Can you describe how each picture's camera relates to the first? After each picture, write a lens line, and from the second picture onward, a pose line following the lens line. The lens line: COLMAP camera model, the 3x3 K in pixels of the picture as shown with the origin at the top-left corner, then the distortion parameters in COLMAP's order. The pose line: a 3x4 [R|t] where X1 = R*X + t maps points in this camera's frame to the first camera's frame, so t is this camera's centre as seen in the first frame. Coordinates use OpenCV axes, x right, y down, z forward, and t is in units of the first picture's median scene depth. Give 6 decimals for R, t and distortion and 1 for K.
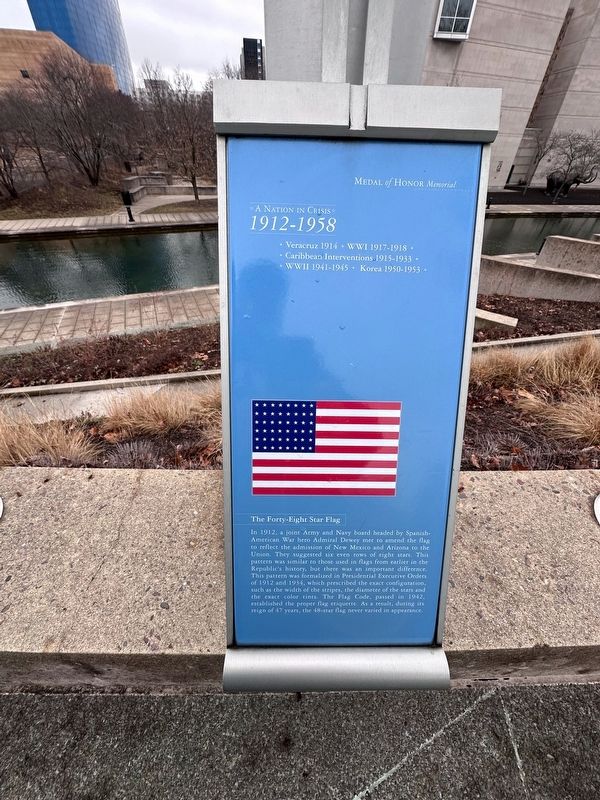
lens RADIAL K [[317.7, 0, 301.6], [0, 317.7, 402.5], [0, 0, 1]] dist [-0.002973, -0.000383]
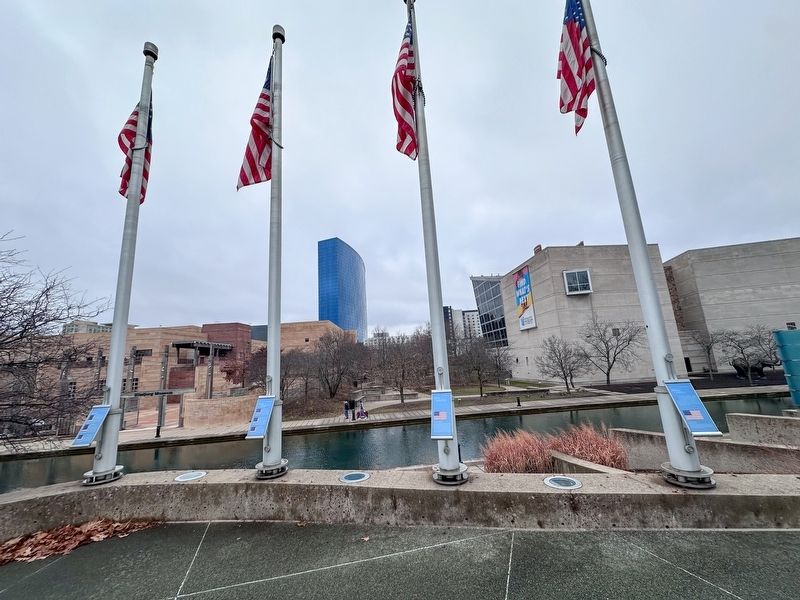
lens RADIAL K [[317.7, 0, 399.8], [0, 317.7, 297.7], [0, 0, 1]] dist [-0.002973, -0.000383]
pose [[0.962260, -0.133992, -0.236856, 0.019795], [-0.097879, 0.641714, -0.760672, 0.063888], [0.253918, 0.755148, 0.604381, -0.097052]]
